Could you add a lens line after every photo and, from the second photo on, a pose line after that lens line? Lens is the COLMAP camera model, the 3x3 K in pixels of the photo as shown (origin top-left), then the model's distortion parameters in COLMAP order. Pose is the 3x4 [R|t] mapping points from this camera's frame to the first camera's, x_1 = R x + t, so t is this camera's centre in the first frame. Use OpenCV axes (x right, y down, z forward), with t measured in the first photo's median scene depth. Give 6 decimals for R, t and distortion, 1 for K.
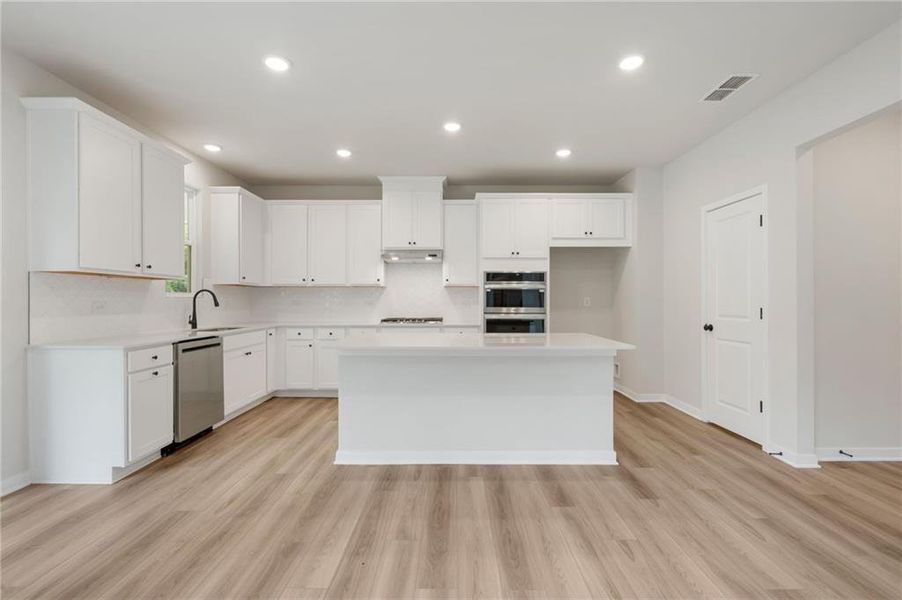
lens RADIAL K [[408.6, 0, 457.2], [0, 408.6, 299.7], [0, 0, 1]] dist [-0.002069, -0.000178]
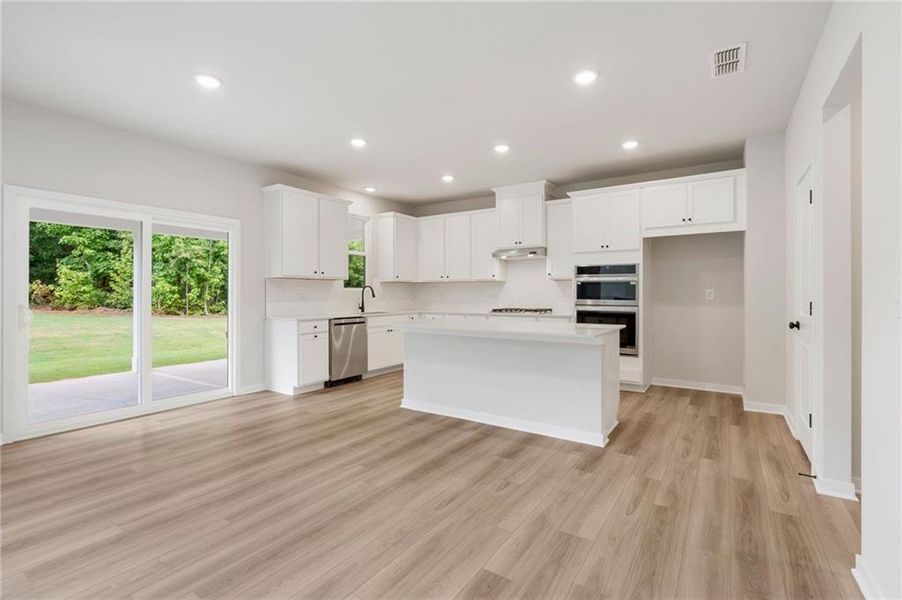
lens RADIAL K [[417.2, 0, 455.0], [0, 417.2, 292.2], [0, 0, 1]] dist [-0.001861, -0.000267]
pose [[0.833885, -0.002290, -0.551933, 0.472793], [0.002595, 0.999997, -0.000227, -0.000527], [0.551932, -0.001243, 0.833888, -0.083633]]
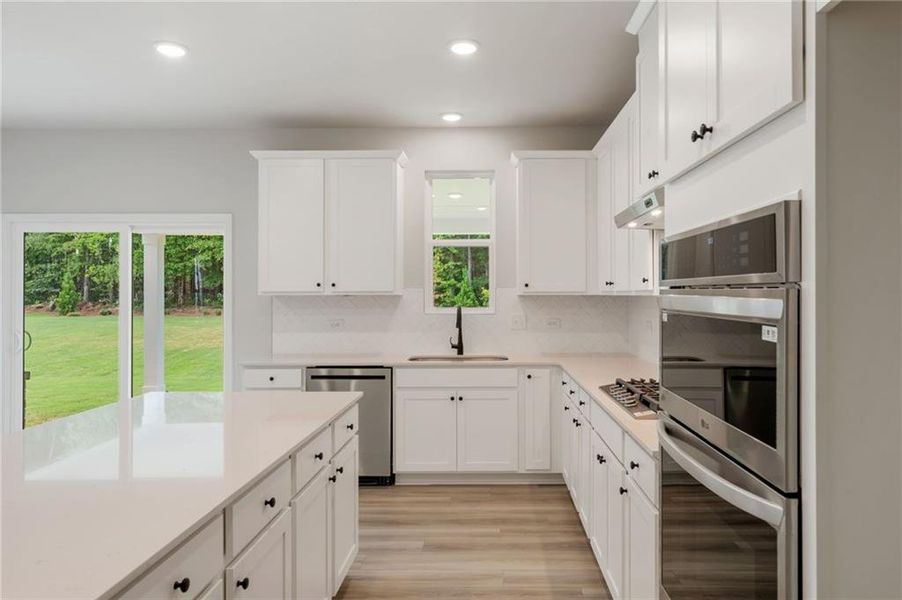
lens RADIAL K [[605.8, 0, 485.4], [0, 605.8, 297.0], [0, 0, 1]] dist [-0.001060, 0.000147]
pose [[-0.014956, 0.003290, -0.999883, 0.506191], [0.003650, 0.999988, 0.003235, -0.042825], [0.999881, -0.003601, -0.014968, 1.052371]]
